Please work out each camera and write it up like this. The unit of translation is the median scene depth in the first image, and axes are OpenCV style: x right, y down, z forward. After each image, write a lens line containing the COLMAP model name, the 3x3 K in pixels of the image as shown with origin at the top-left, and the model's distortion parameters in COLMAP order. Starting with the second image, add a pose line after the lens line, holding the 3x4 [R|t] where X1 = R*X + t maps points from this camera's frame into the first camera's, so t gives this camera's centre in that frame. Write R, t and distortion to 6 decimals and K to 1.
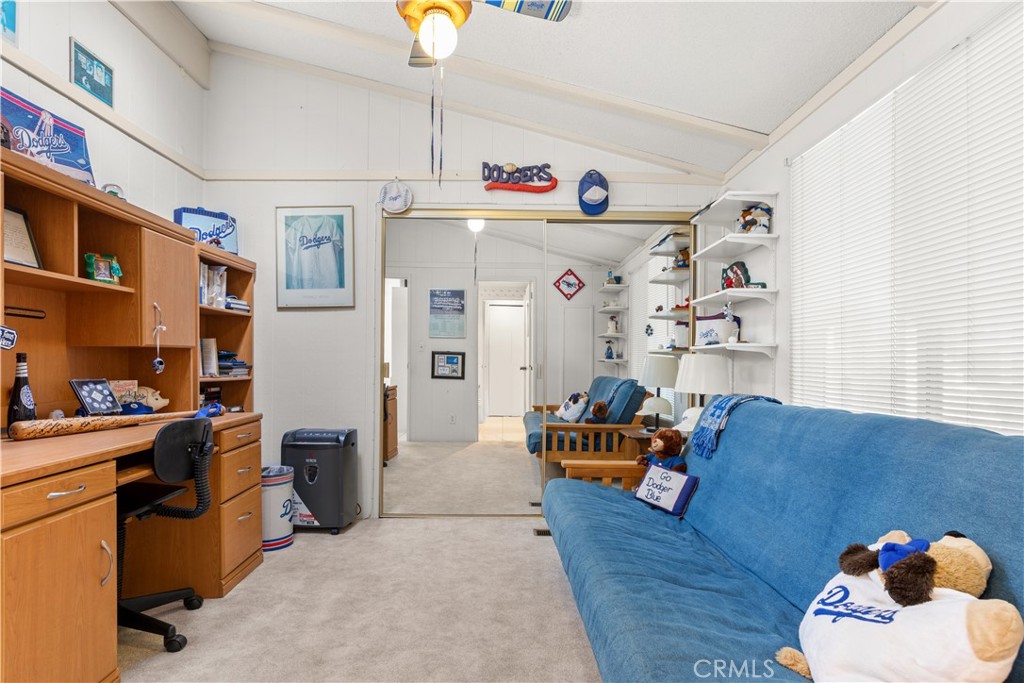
lens RADIAL K [[553.6, 0, 515.0], [0, 553.6, 360.3], [0, 0, 1]] dist [0.012314, 0.000578]
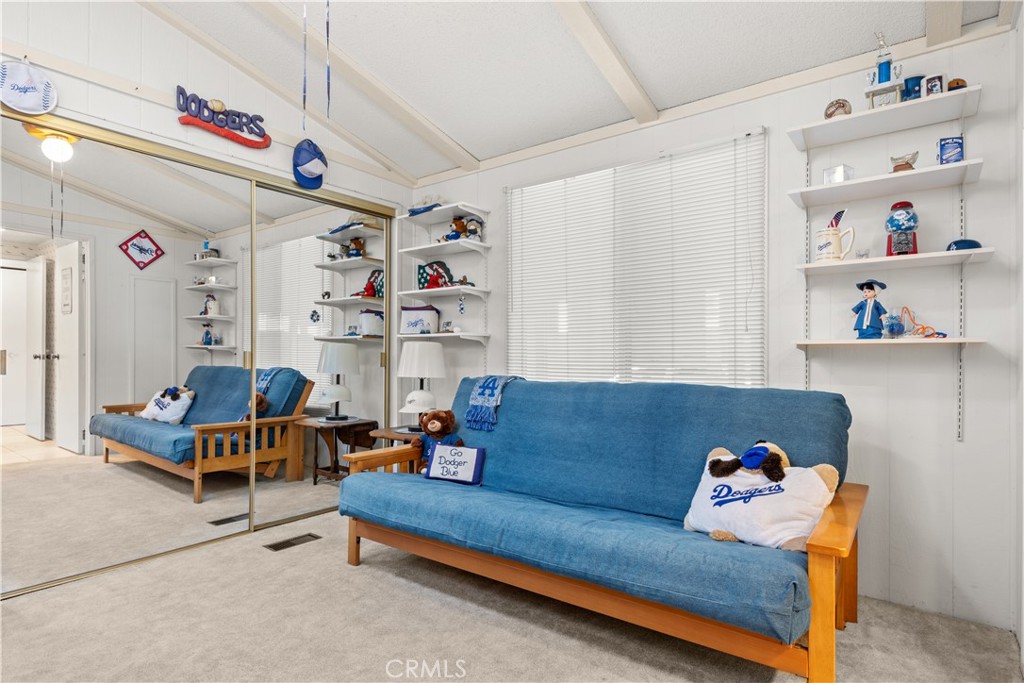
lens RADIAL K [[553.6, 0, 515.5], [0, 553.6, 349.0], [0, 0, 1]] dist [0.012314, 0.000578]
pose [[0.612805, 0.000147, 0.790234, -0.376207], [-0.002597, 0.999995, 0.001828, 0.000651], [-0.790230, -0.003173, 0.612802, 0.164995]]
